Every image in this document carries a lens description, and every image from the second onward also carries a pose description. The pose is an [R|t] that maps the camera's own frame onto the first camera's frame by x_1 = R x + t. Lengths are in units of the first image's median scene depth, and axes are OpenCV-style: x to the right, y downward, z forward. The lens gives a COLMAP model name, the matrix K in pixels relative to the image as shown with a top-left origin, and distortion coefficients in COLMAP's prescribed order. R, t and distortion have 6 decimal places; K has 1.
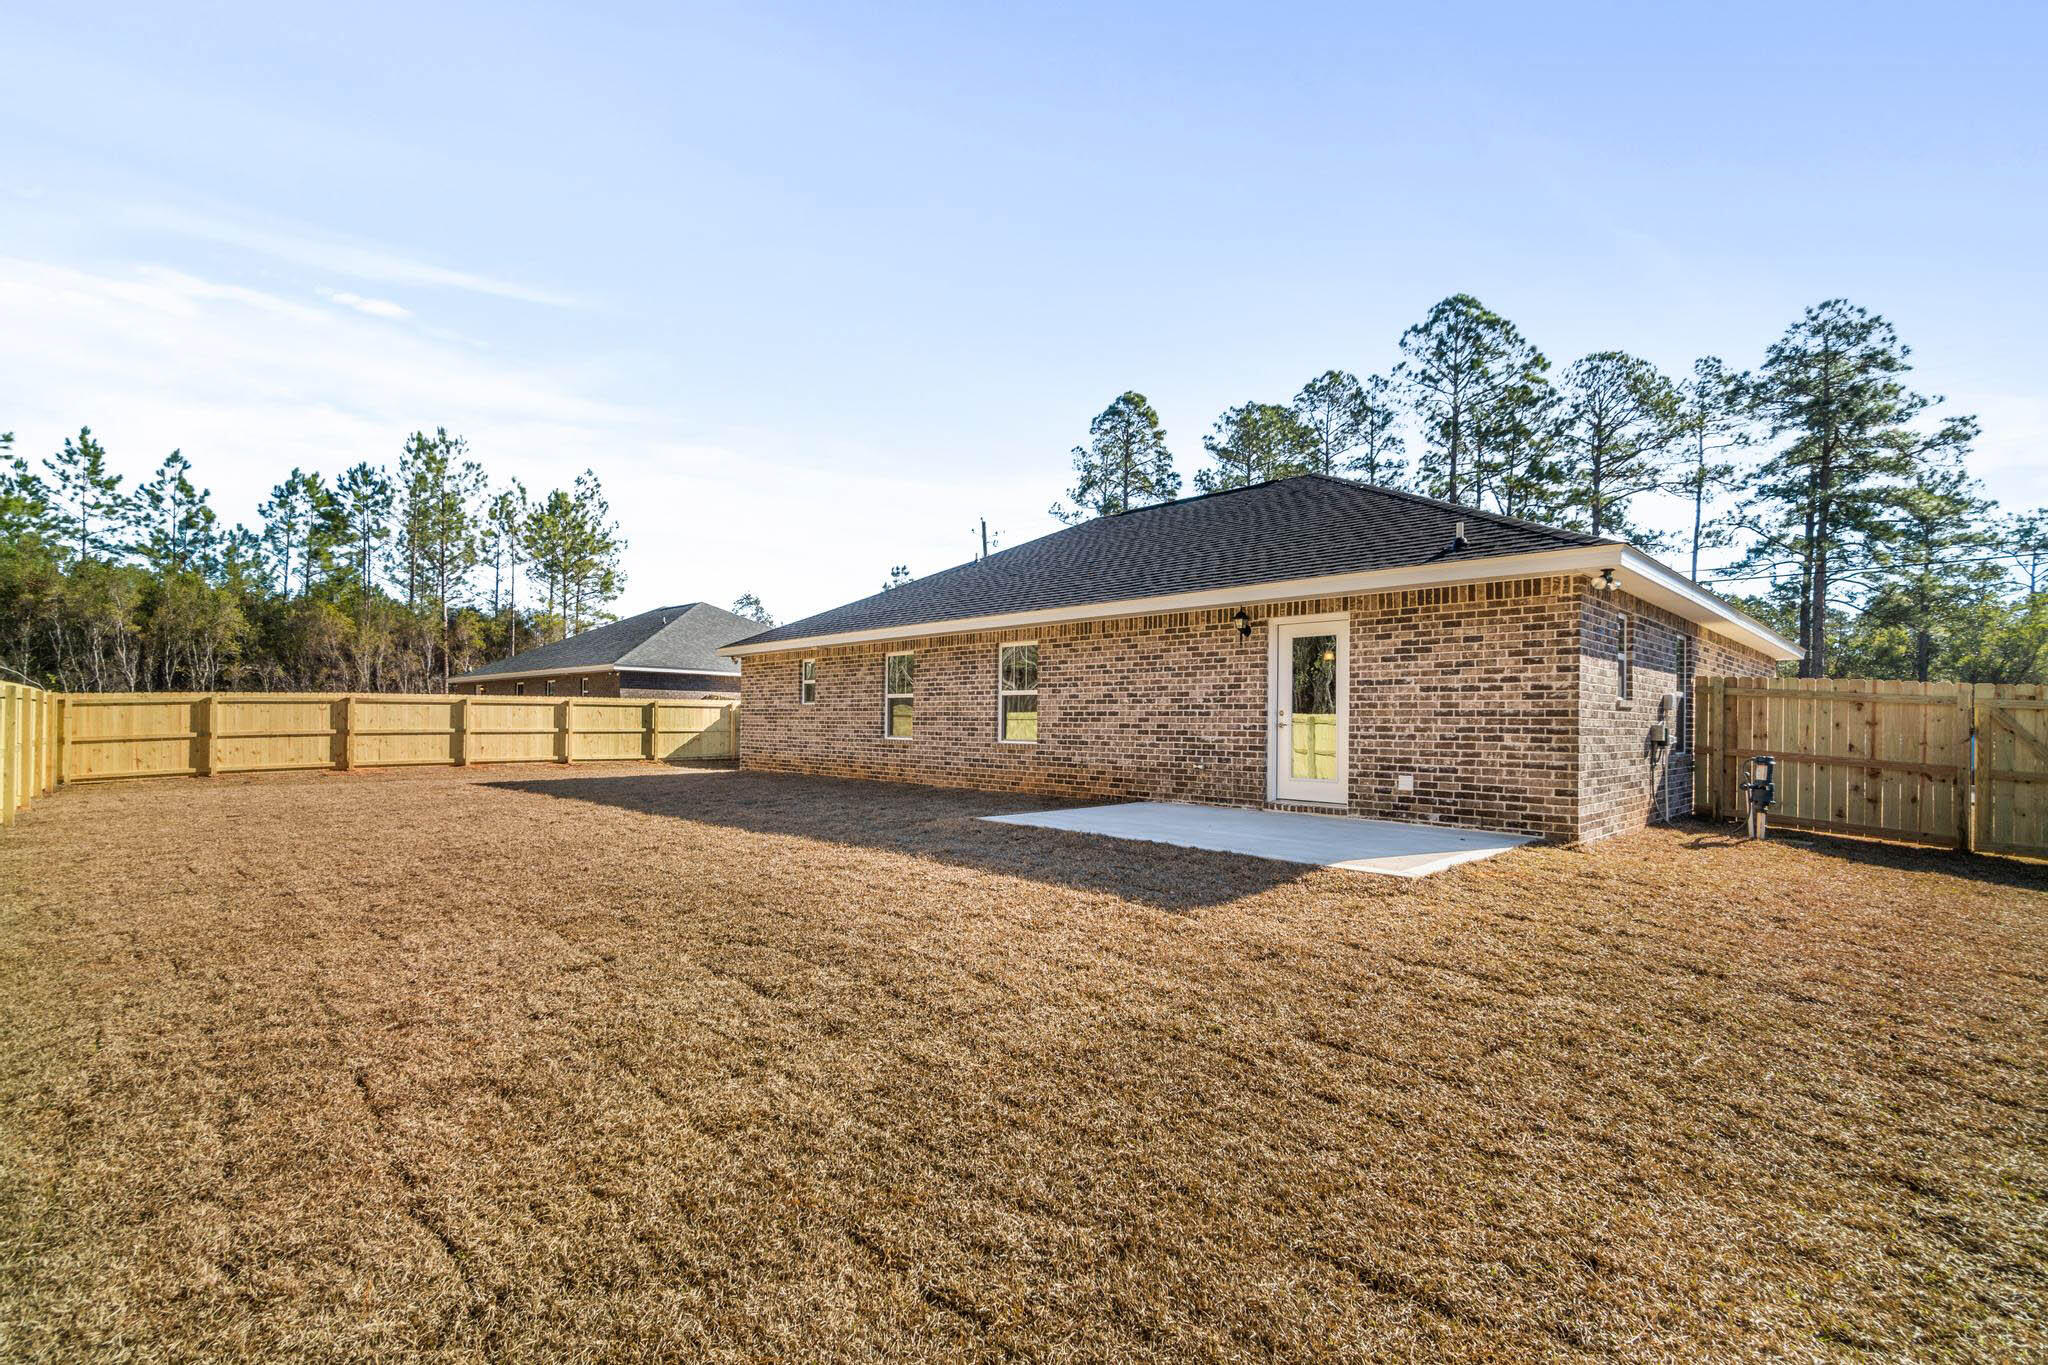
lens RADIAL K [[898.3, 0, 1023.6], [0, 898.3, 701.1], [0, 0, 1]] dist [-0.002844, 0.000788]
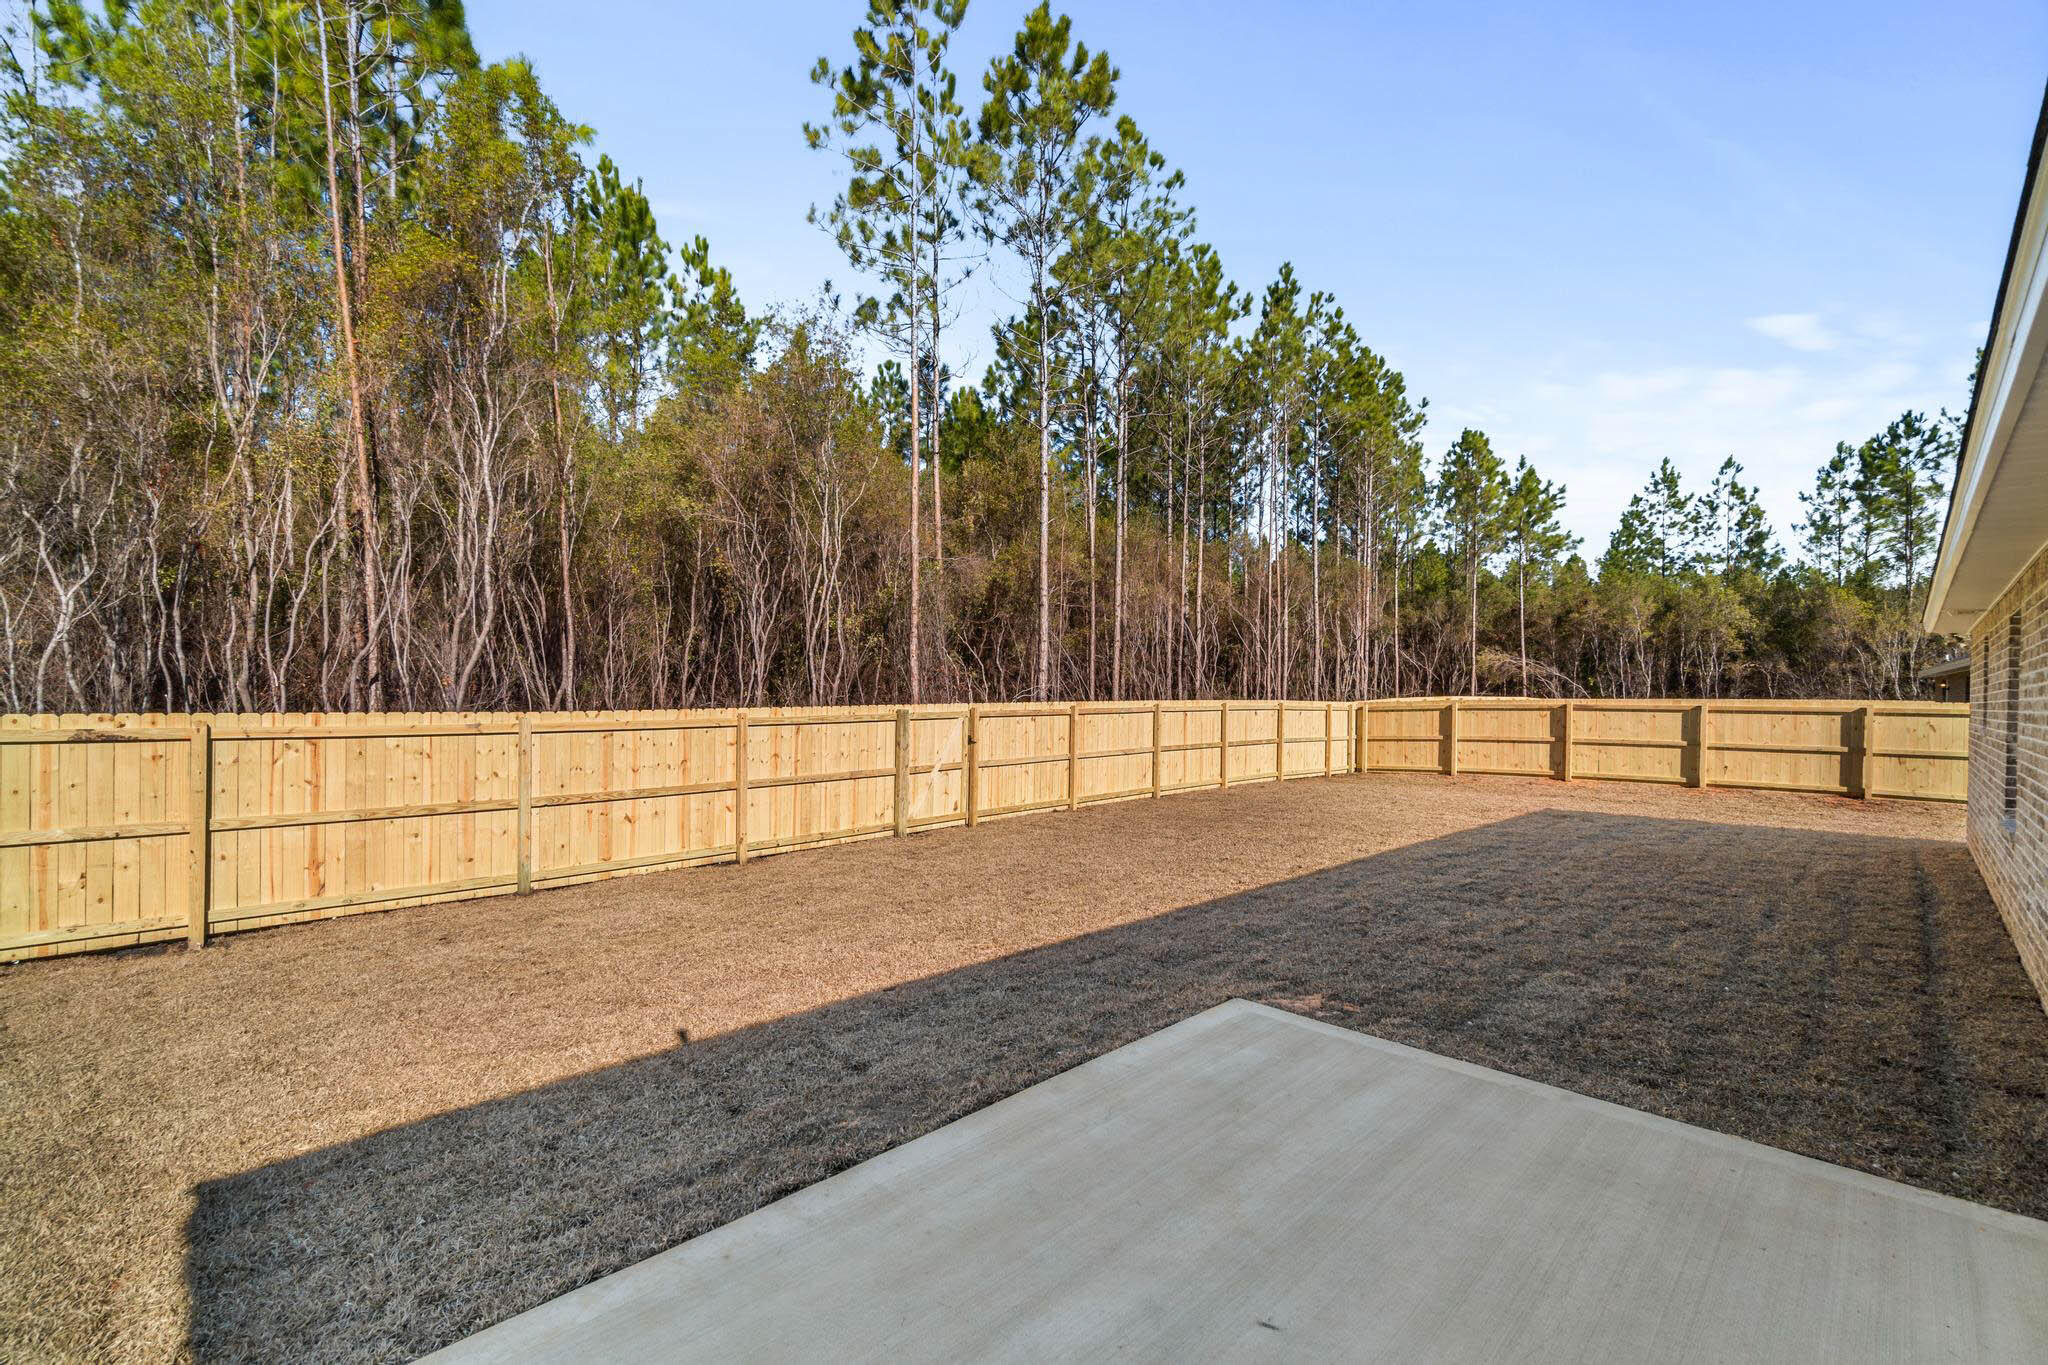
lens RADIAL K [[898.3, 0, 1023.6], [0, 898.3, 689.9], [0, 0, 1]] dist [-0.002844, 0.000788]
pose [[0.003828, -0.011657, -0.999925, 0.202100], [0.010020, 0.999882, -0.011619, -0.013511], [0.999942, -0.009975, 0.003945, 0.403310]]
